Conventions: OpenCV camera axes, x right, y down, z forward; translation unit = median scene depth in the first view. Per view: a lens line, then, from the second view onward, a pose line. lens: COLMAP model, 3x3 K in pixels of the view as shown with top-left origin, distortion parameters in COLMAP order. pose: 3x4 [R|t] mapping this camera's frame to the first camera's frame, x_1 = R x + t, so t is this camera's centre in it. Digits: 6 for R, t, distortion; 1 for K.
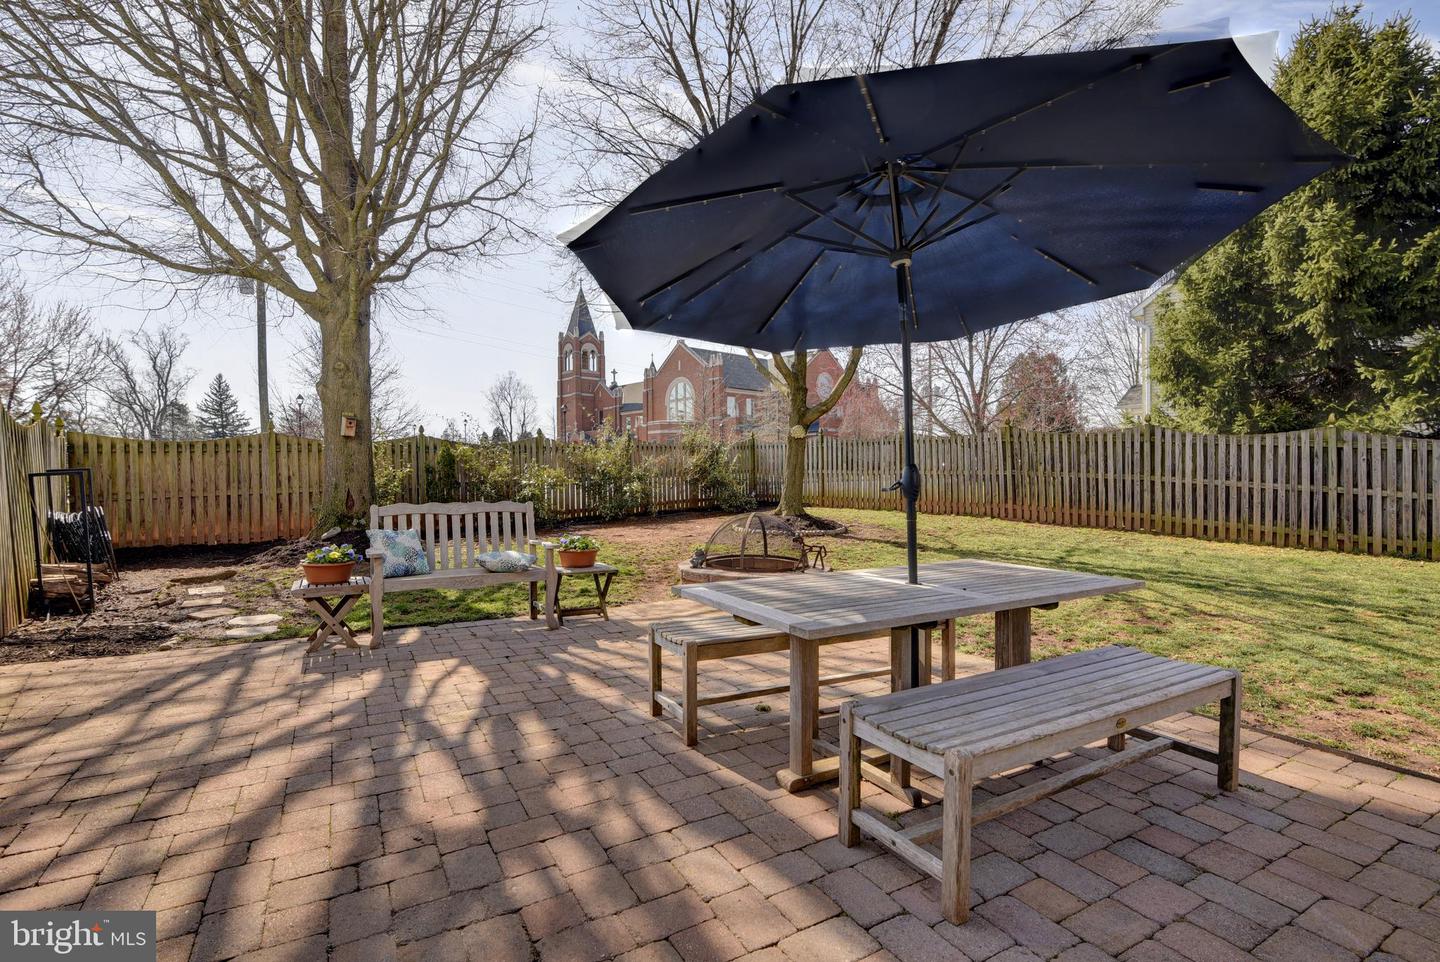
lens RADIAL K [[664.3, 0, 720.6], [0, 664.3, 486.3], [0, 0, 1]] dist [-0.019200, 0.000614]
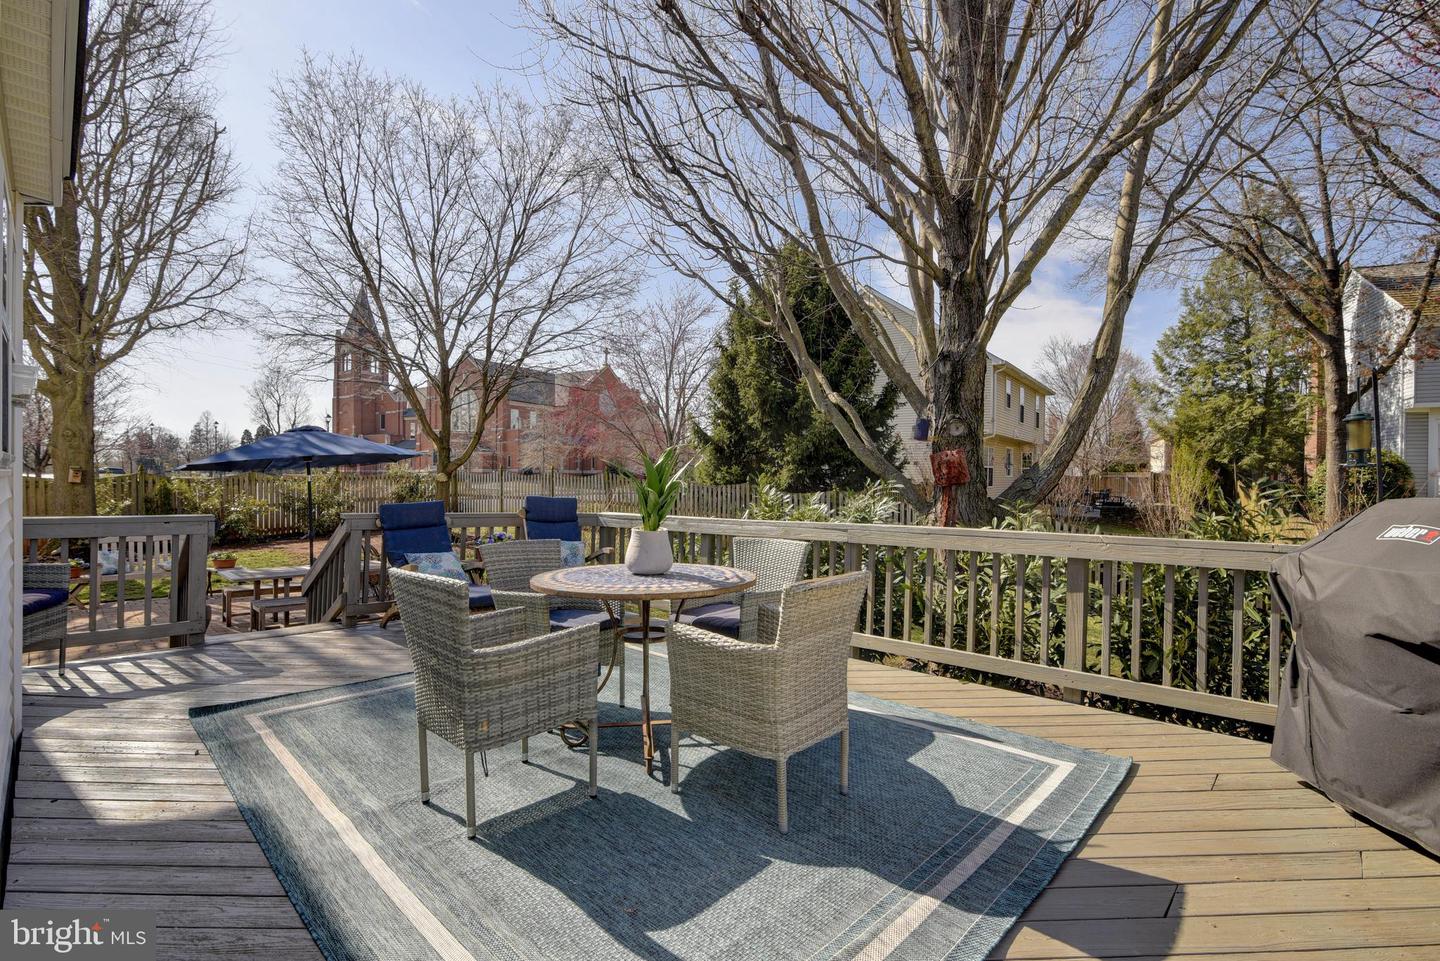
lens RADIAL K [[652.5, 0, 717.3], [0, 652.5, 491.0], [0, 0, 1]] dist [-0.002362, -0.000232]
pose [[0.961706, 0.015051, 0.273671, 0.291850], [-0.015234, 0.999883, -0.001456, -0.056575], [-0.273661, -0.002769, 0.961822, -0.552357]]
